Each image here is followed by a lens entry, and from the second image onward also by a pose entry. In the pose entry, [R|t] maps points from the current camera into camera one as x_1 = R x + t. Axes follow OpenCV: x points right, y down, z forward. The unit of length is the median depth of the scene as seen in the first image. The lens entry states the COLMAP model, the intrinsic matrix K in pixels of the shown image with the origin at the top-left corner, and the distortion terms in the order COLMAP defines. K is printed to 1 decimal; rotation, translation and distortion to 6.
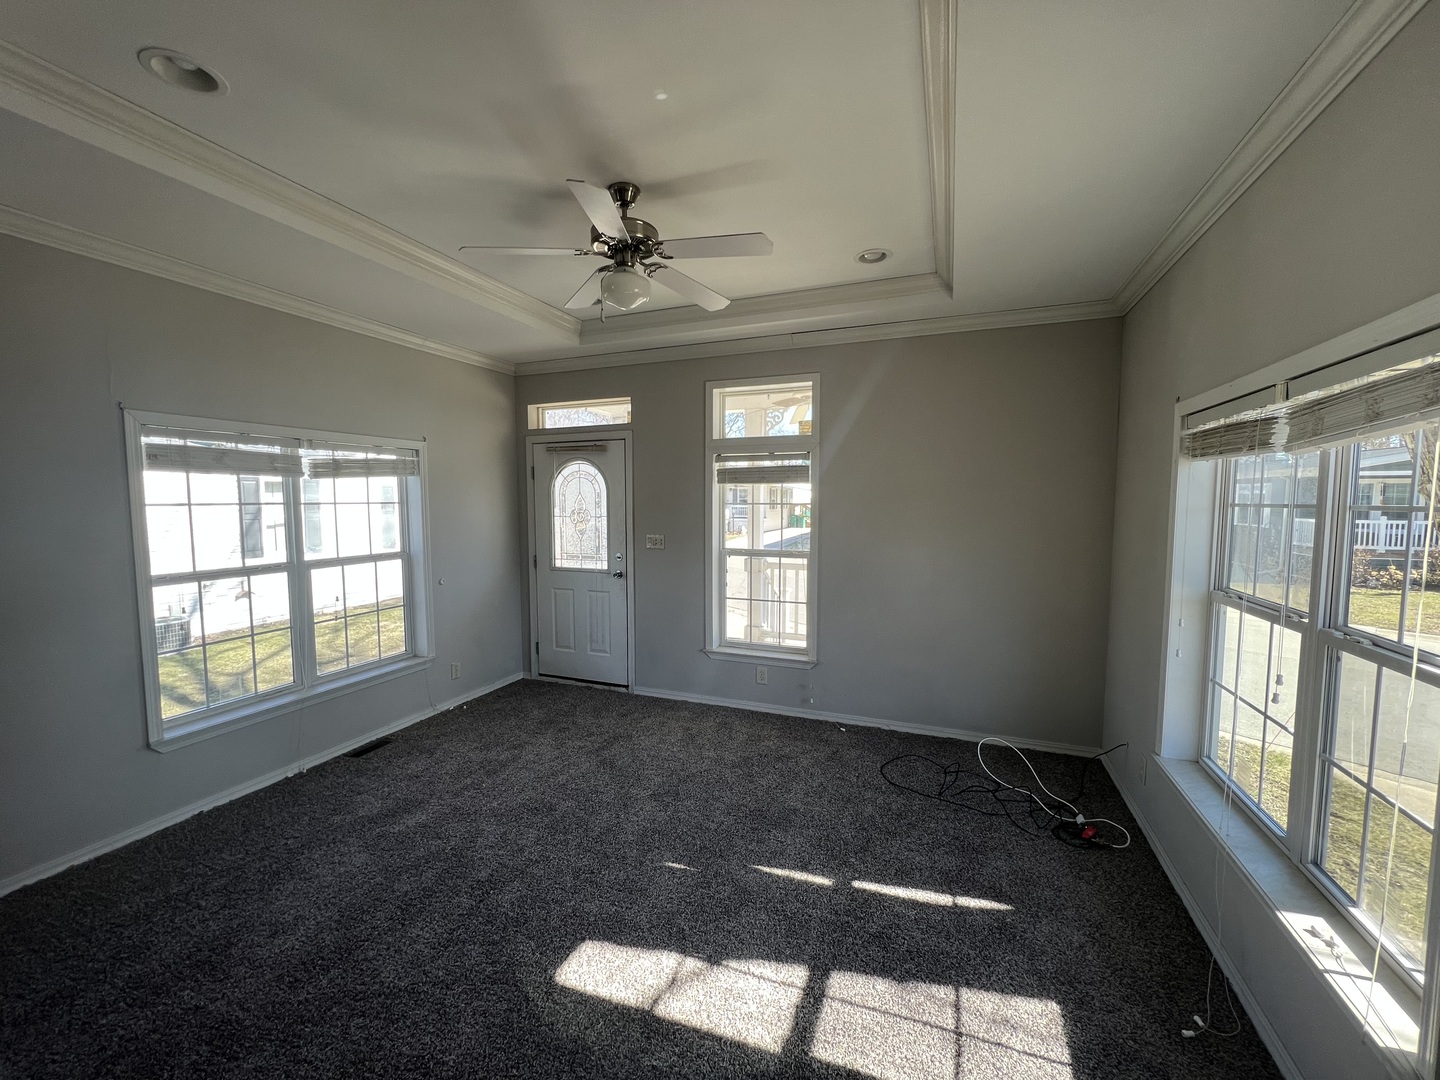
lens RADIAL K [[575.4, 0, 724.8], [0, 575.4, 537.3], [0, 0, 1]] dist [0.002121, -0.000825]
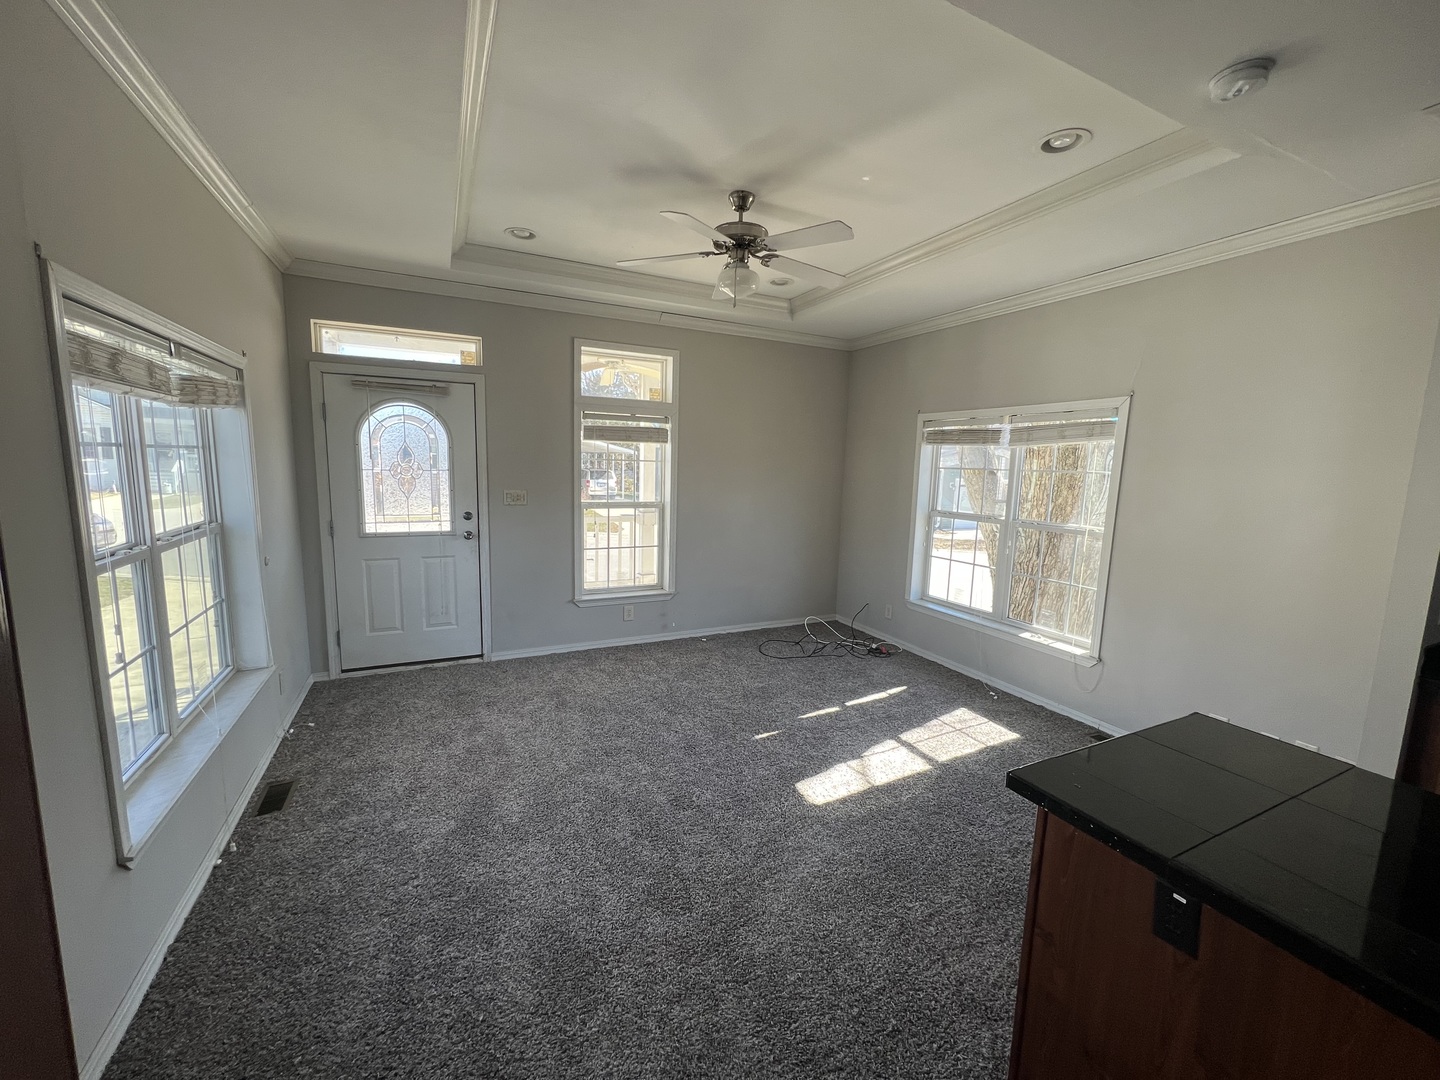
lens RADIAL K [[575.4, 0, 716.2], [0, 575.4, 536.5], [0, 0, 1]] dist [0.002121, -0.000825]
pose [[0.675806, -0.075440, 0.733209, -0.659770], [0.020517, 0.996288, 0.083597, -0.001109], [-0.736794, -0.041452, 0.674845, 0.119952]]
